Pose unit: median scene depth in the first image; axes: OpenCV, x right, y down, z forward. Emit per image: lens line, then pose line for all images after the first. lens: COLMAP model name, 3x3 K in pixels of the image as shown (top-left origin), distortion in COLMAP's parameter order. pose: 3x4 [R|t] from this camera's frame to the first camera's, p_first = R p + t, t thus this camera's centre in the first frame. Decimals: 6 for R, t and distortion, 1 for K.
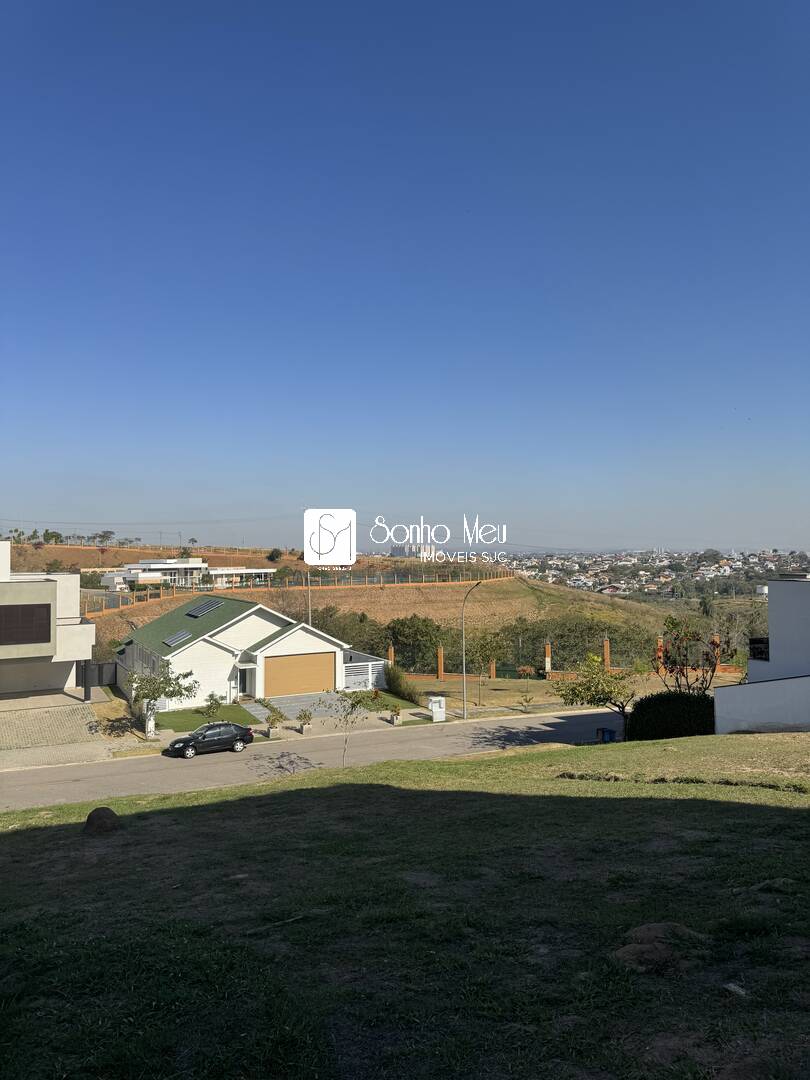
lens RADIAL K [[756.3, 0, 401.5], [0, 756.3, 531.1], [0, 0, 1]] dist [0.094765, -0.123631]
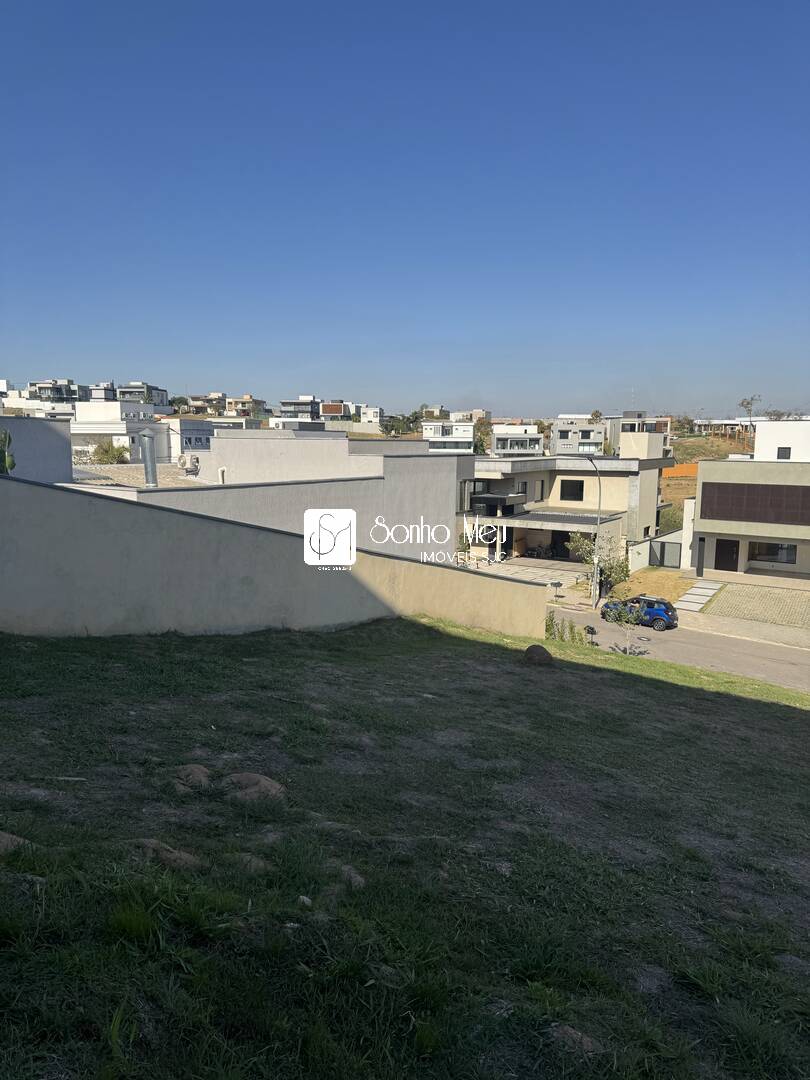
lens RADIAL K [[756.3, 0, 396.4], [0, 756.3, 547.5], [0, 0, 1]] dist [0.094765, -0.123631]
pose [[0.428684, 0.136607, -0.893067, 0.161317], [0.018861, 0.986934, 0.160019, 0.005813], [0.903258, -0.085442, 0.420506, 0.096011]]
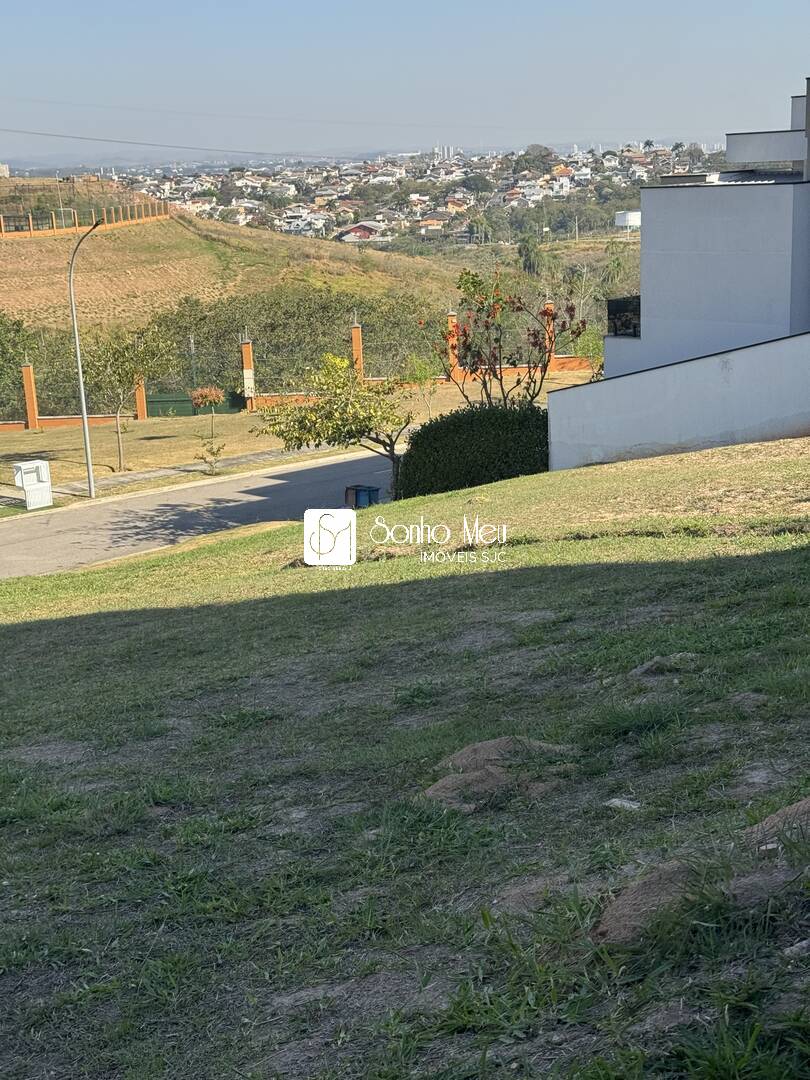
lens RADIAL K [[1507.0, 0, 418.1], [0, 1507.0, 528.8], [0, 0, 1]] dist [0.158564, 0.000000]
pose [[0.952286, -0.100206, 0.288288, -0.003742], [0.022202, 0.964807, 0.262019, 0.007082], [-0.304399, -0.243116, 0.920997, 0.000825]]
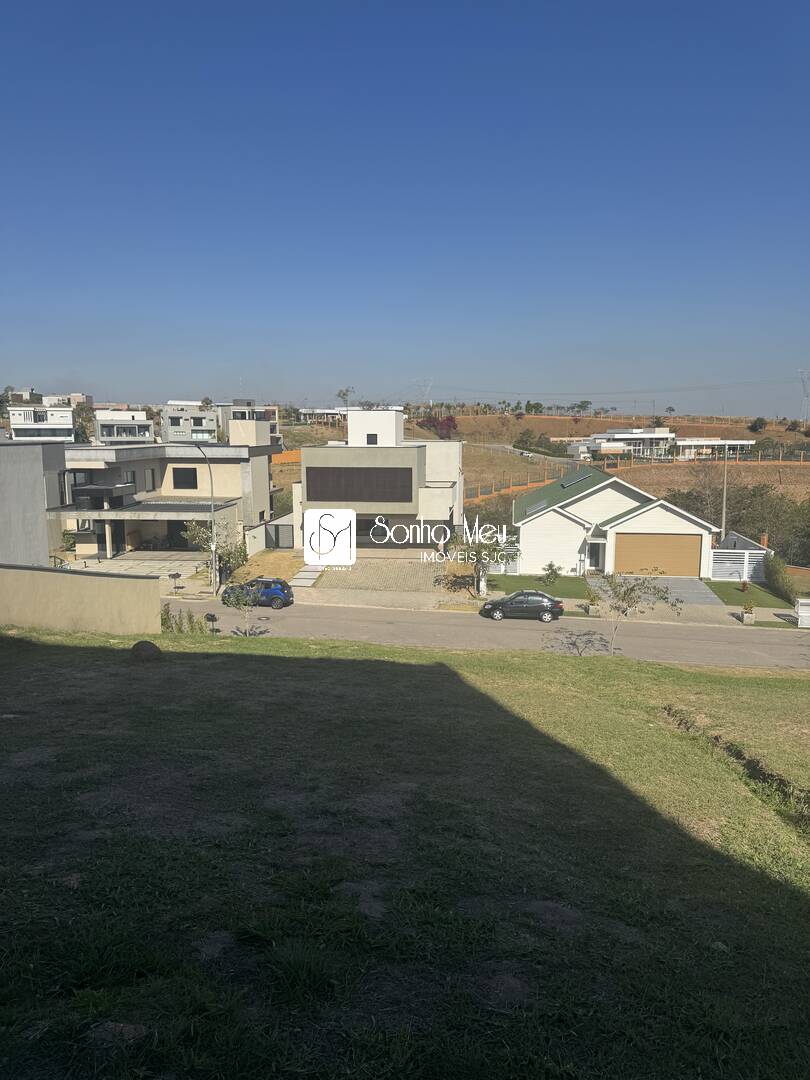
lens RADIAL K [[756.3, 0, 409.6], [0, 756.3, 547.5], [0, 0, 1]] dist [0.094765, -0.123631]
pose [[0.812324, 0.095833, -0.575279, 0.168485], [0.014574, 0.982763, 0.184293, 0.006331], [0.583025, -0.158090, 0.796925, 0.103154]]
